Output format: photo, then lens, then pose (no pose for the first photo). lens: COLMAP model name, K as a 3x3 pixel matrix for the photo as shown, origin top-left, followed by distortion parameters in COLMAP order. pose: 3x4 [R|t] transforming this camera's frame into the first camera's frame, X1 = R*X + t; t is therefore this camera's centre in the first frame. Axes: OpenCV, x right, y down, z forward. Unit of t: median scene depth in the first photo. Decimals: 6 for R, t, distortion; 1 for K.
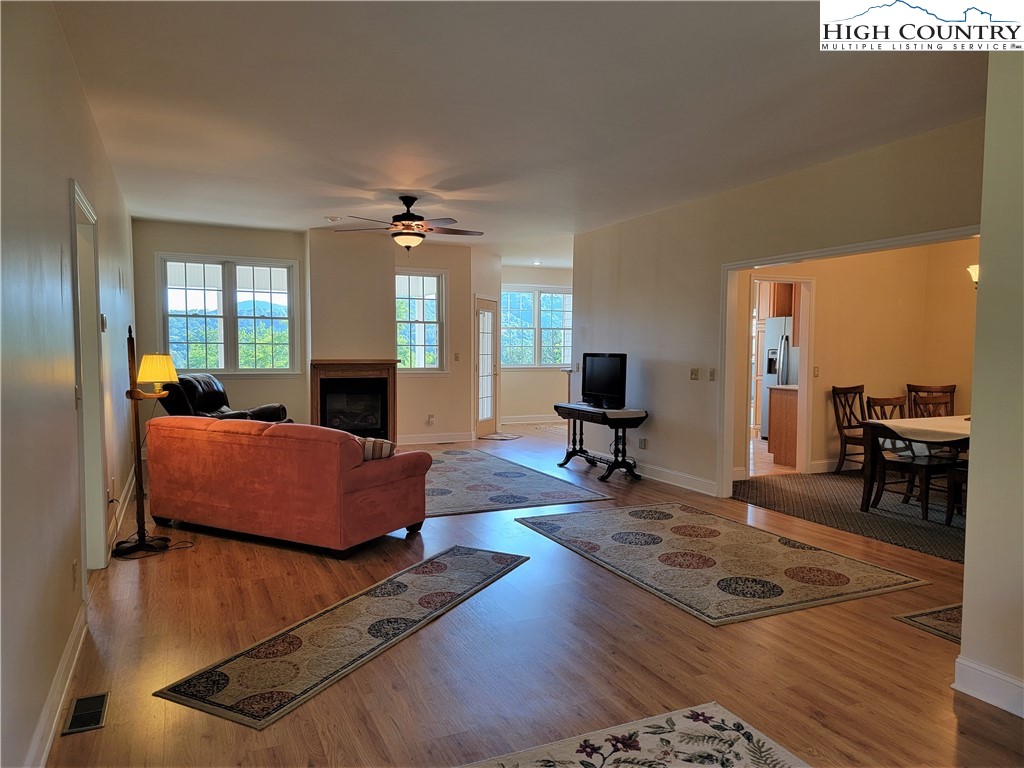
lens RADIAL K [[700.9, 0, 512.0], [0, 700.9, 384.0], [0, 0, 1]] dist [0.103859, 0.000062]
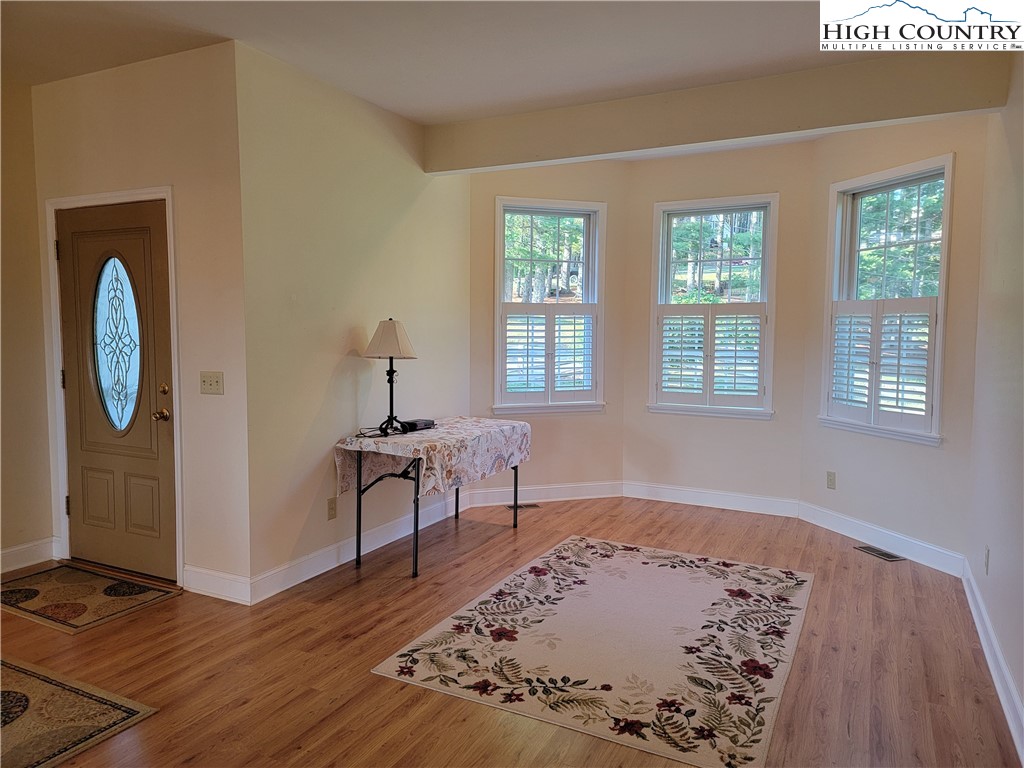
lens RADIAL K [[713.1, 0, 516.2], [0, 713.1, 381.8], [0, 0, 1]] dist [0.037996, -0.001626]
pose [[-0.615267, -0.066036, 0.785548, -0.505041], [0.033778, 0.993362, 0.109961, -0.070091], [-0.787595, 0.094190, -0.608952, 1.109825]]
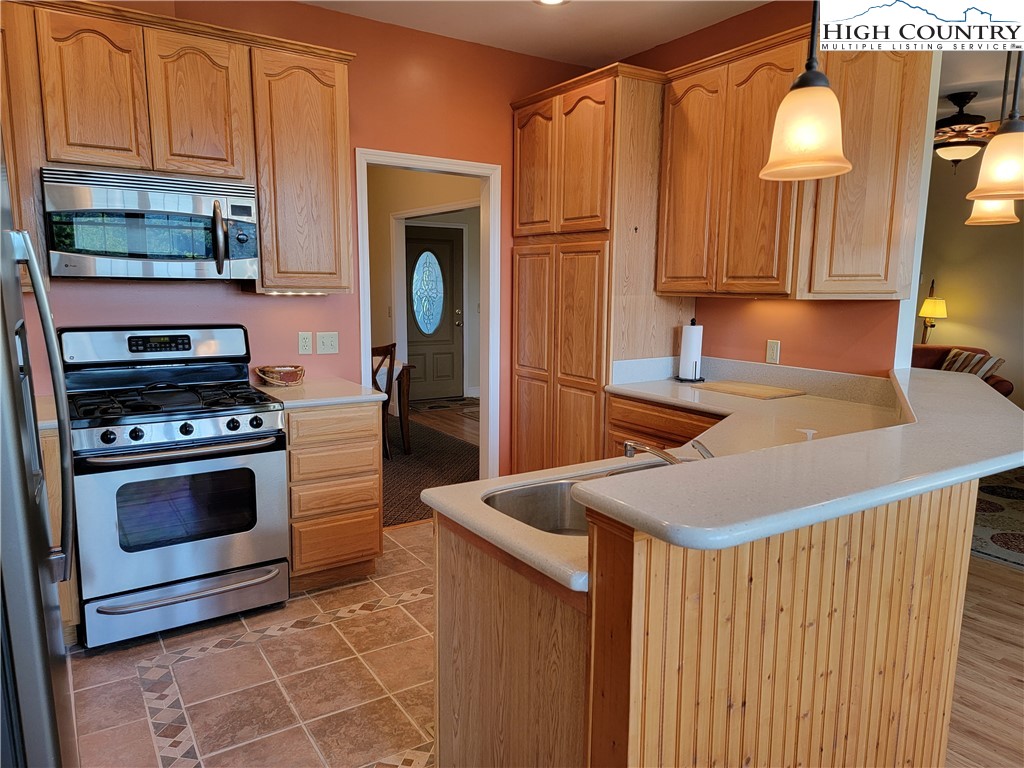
lens RADIAL K [[713.1, 0, 516.2], [0, 713.1, 381.8], [0, 0, 1]] dist [0.037996, -0.001626]
pose [[-0.989548, 0.008964, -0.143923, 0.802859], [-0.018697, 0.981665, 0.189693, -0.186089], [0.142985, 0.190402, -0.971238, 3.237817]]
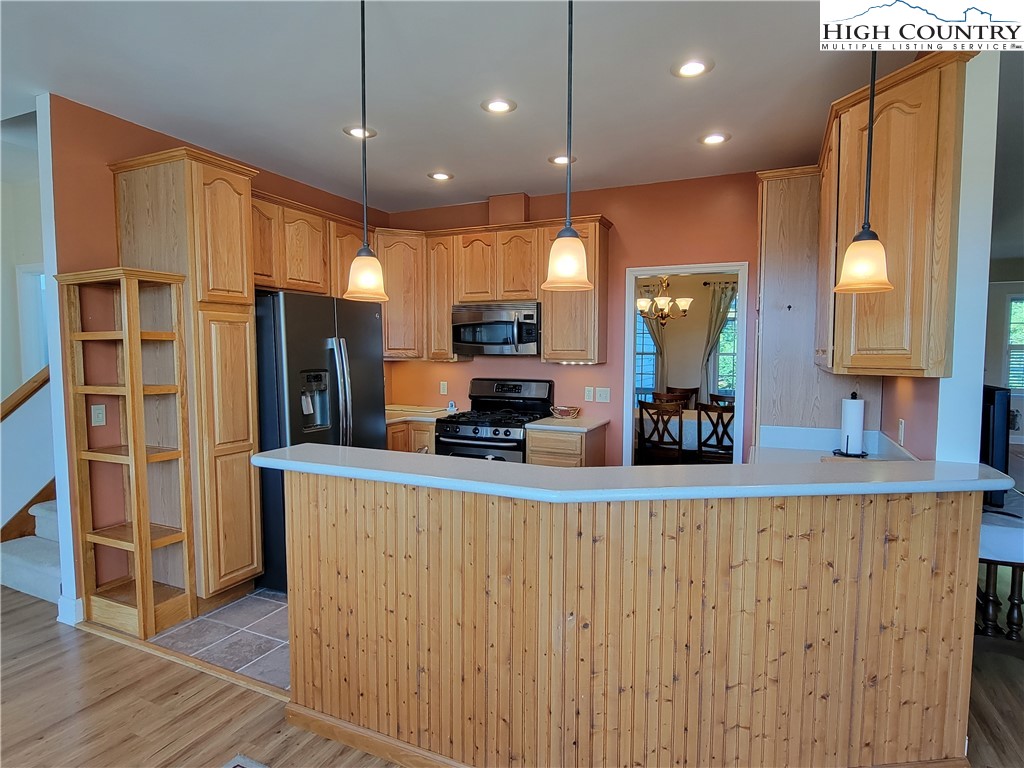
lens RADIAL K [[565.0, 0, 526.1], [0, 565.0, 388.1], [0, 0, 1]] dist [-0.001888, -0.000351]
pose [[-0.653445, -0.052882, 0.755124, 0.079441], [0.034179, 0.994478, 0.099221, -0.186475], [-0.756202, 0.090645, -0.648030, 3.127526]]
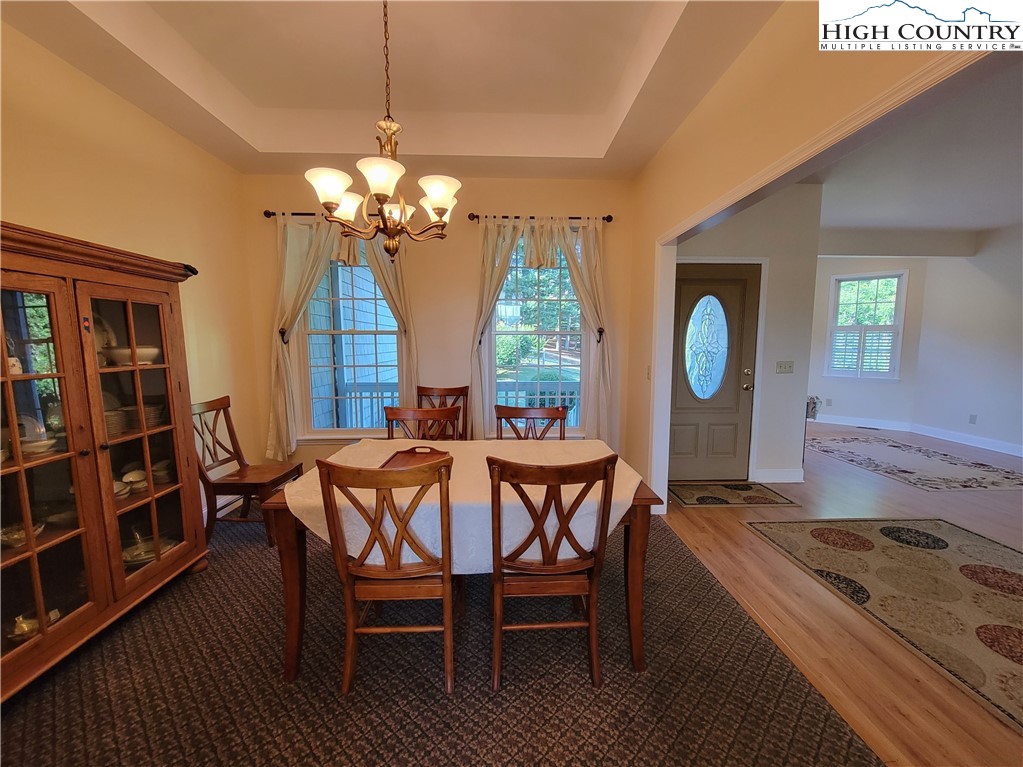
lens RADIAL K [[422.7, 0, 517.2], [0, 422.7, 388.8], [0, 0, 1]] dist [-0.001881, -0.000476]
pose [[-0.918078, -0.045689, 0.393759, 0.764743], [0.020686, 0.986460, 0.162694, -0.108295], [-0.395860, 0.157511, -0.904702, 2.110363]]
